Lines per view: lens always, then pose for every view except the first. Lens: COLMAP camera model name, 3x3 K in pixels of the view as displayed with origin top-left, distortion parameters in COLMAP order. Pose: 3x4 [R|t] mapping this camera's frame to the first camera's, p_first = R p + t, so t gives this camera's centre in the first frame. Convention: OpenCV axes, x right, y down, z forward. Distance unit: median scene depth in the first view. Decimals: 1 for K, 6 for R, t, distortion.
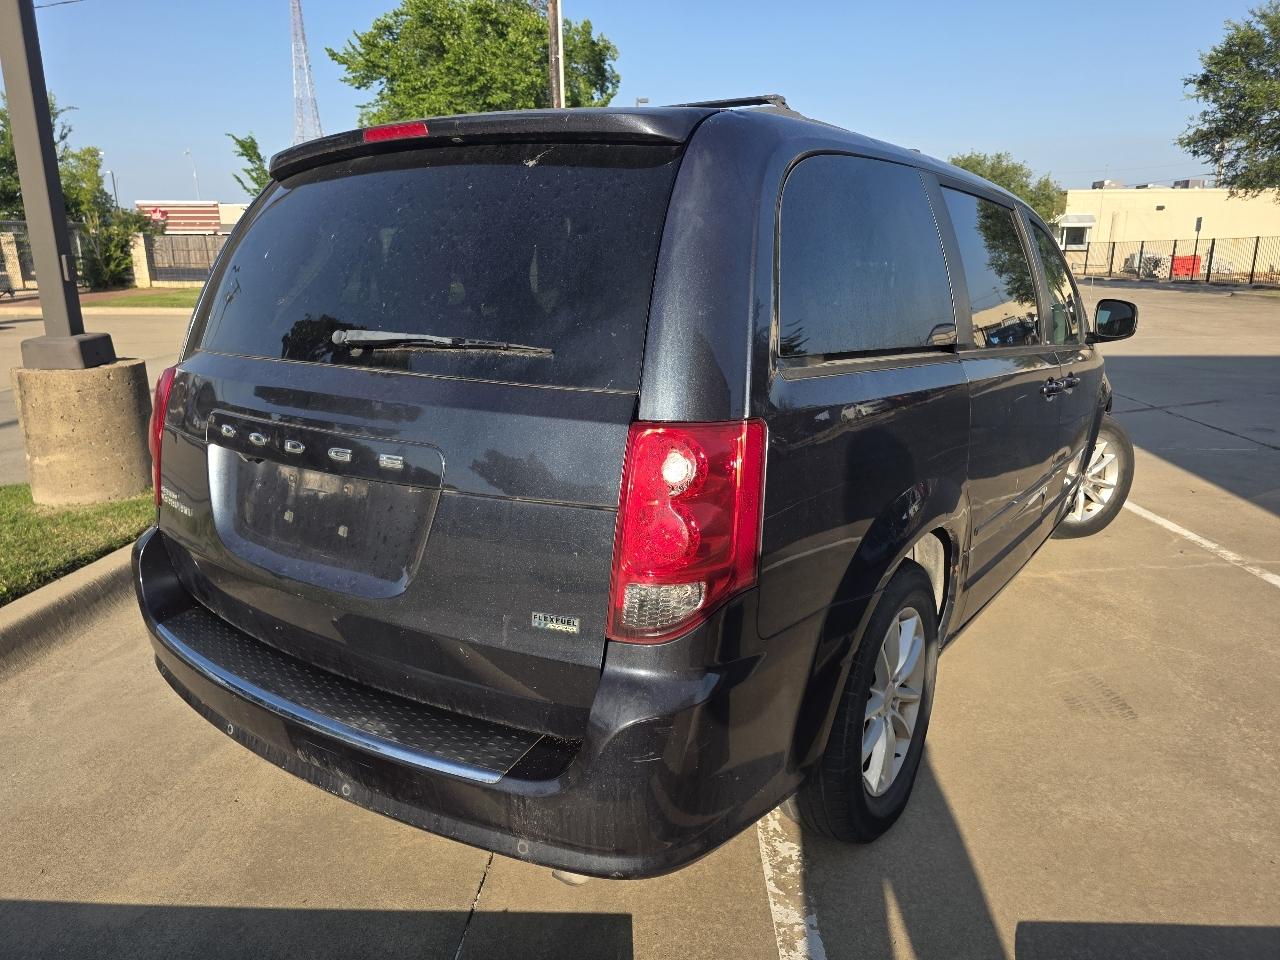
lens RADIAL K [[874.5, 0, 643.1], [0, 874.5, 478.1], [0, 0, 1]] dist [0.046477, -0.043644]
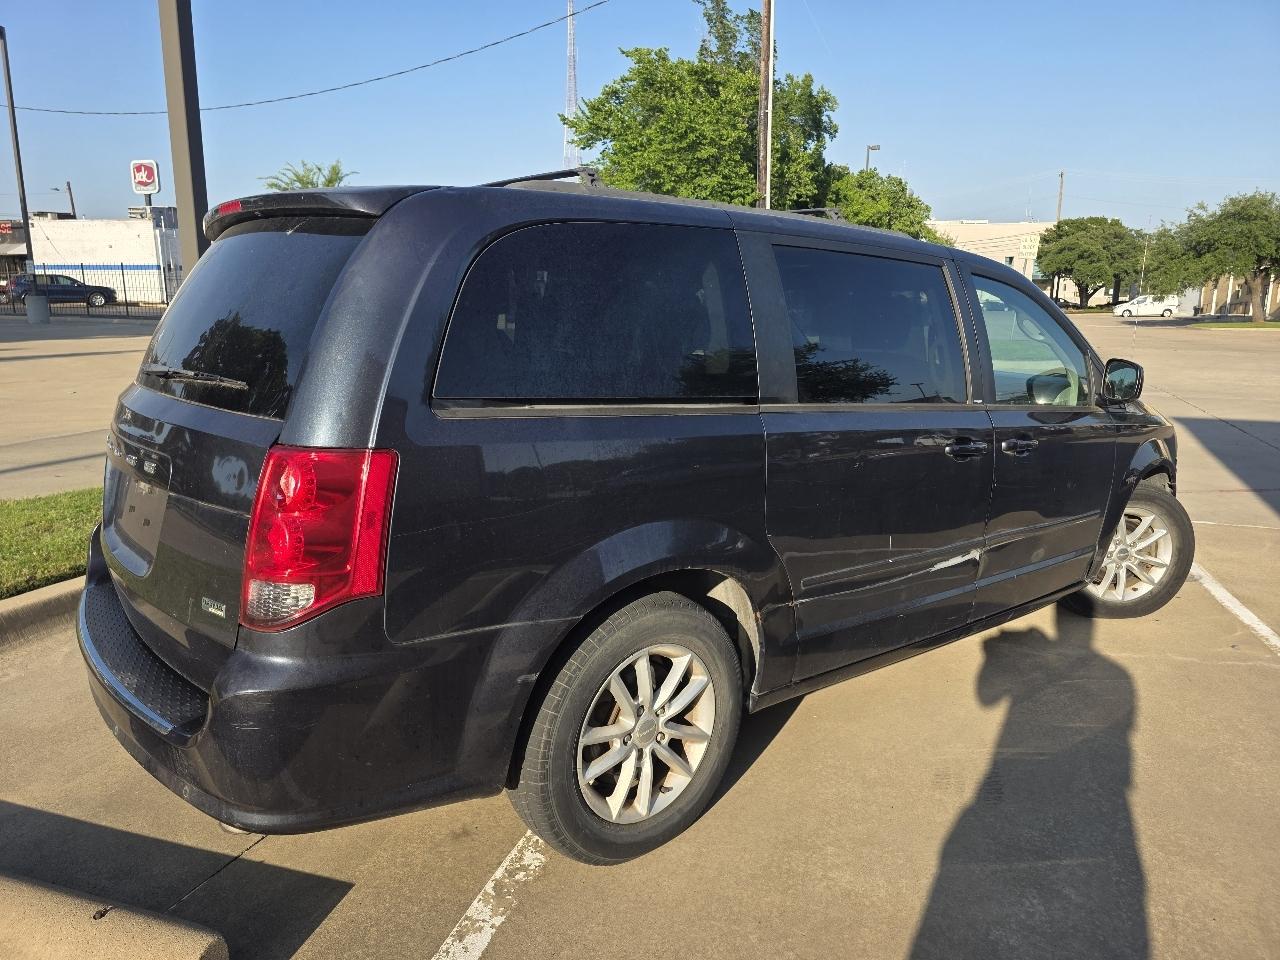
lens RADIAL K [[874.8, 0, 649.8], [0, 874.8, 471.2], [0, 0, 1]] dist [0.051146, -0.043976]
pose [[0.962168, 0.063806, -0.264880, 0.201158], [-0.078409, 0.995909, -0.044920, -0.003548], [0.260930, 0.063990, 0.963235, -0.008367]]
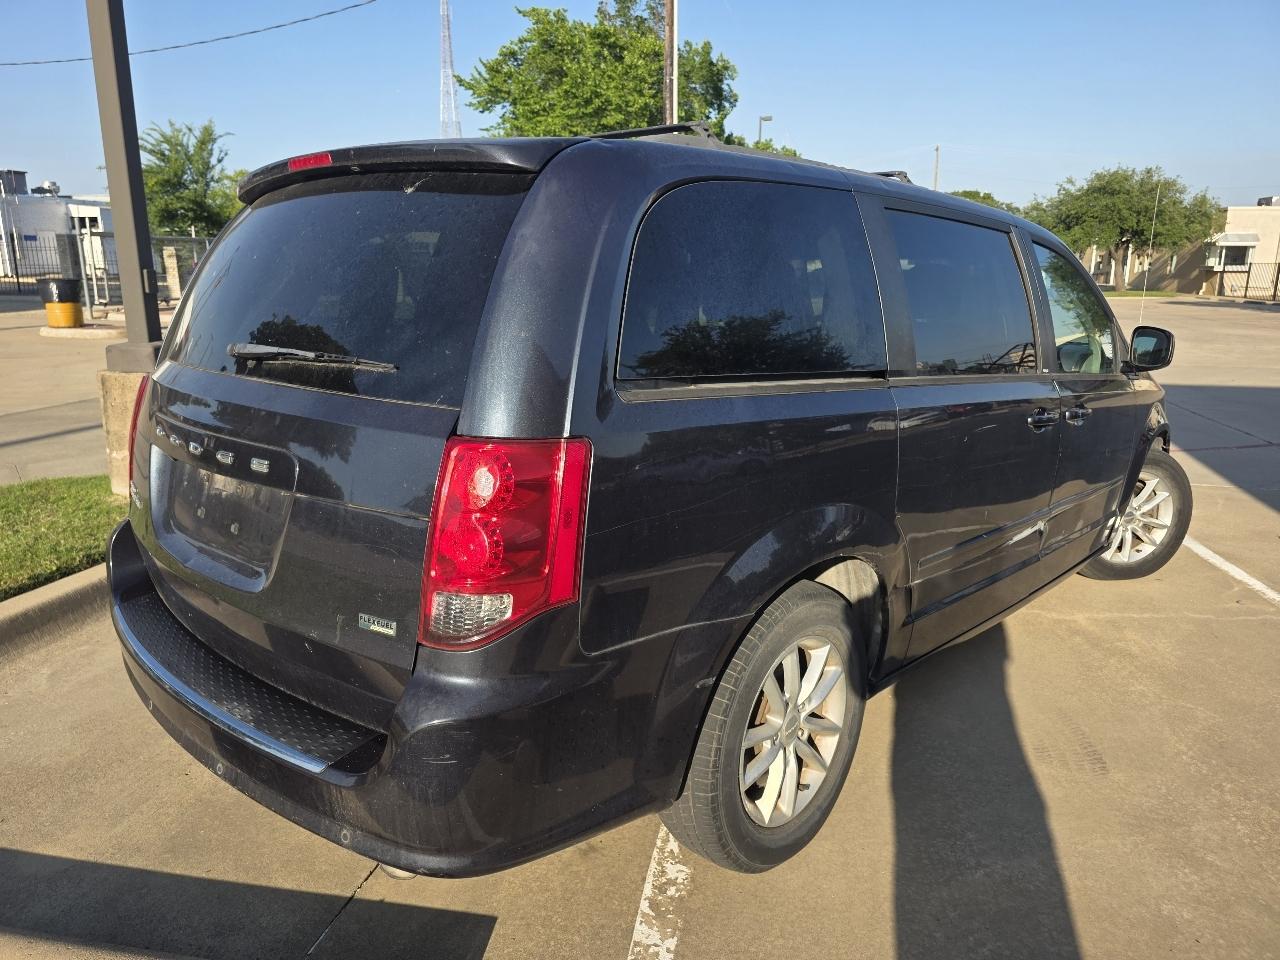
lens RADIAL K [[877.1, 0, 642.1], [0, 877.1, 475.1], [0, 0, 1]] dist [0.050512, -0.047926]
pose [[0.989019, 0.041900, -0.141722, 0.090344], [-0.044986, 0.998814, -0.018636, -0.002146], [0.140773, 0.024807, 0.989731, -0.002203]]
